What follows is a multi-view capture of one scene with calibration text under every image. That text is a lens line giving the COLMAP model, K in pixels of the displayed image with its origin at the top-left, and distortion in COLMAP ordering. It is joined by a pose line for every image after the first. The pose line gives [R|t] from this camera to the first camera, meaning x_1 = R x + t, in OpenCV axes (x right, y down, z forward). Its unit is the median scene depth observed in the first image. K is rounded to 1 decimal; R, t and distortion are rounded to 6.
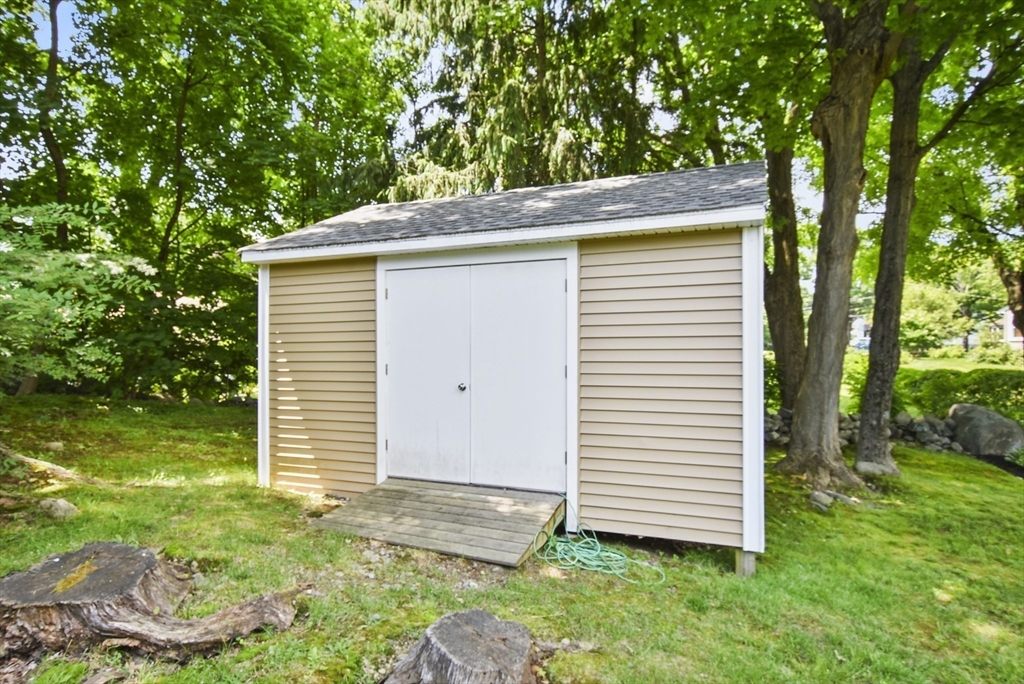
lens RADIAL K [[627.2, 0, 510.6], [0, 627.2, 342.2], [0, 0, 1]] dist [-0.016121, 0.002802]
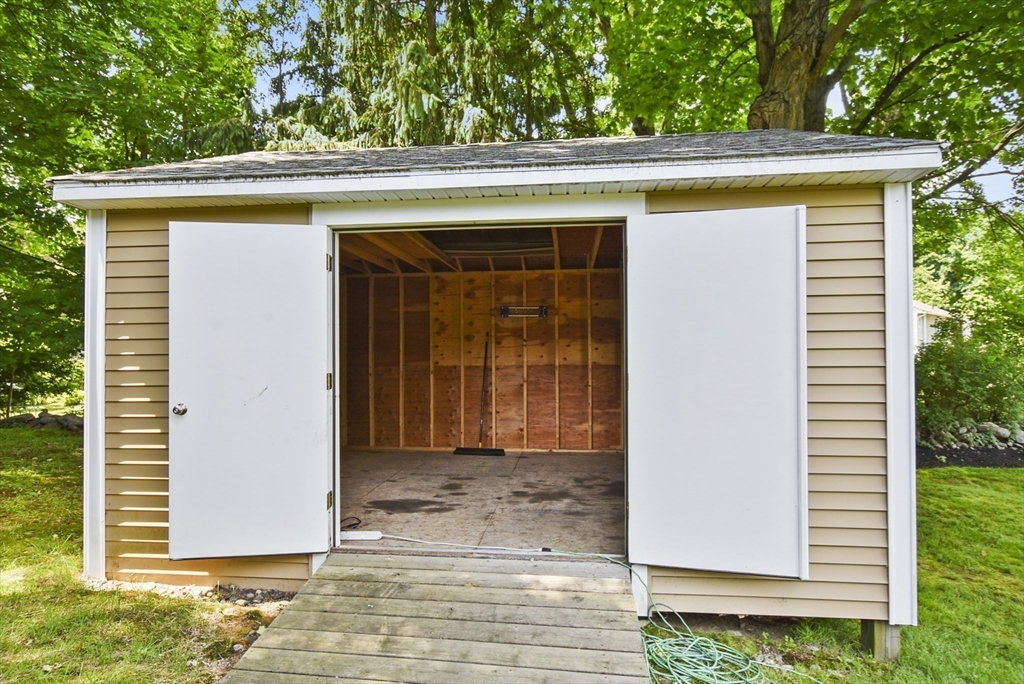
lens RADIAL K [[560.3, 0, 513.3], [0, 560.3, 346.5], [0, 0, 1]] dist [-0.008438, 0.000280]
pose [[0.951997, 0.000564, 0.306106, -0.168754], [-0.001768, 0.999992, 0.003653, 0.004085], [-0.306102, -0.004019, 0.951990, 0.351637]]
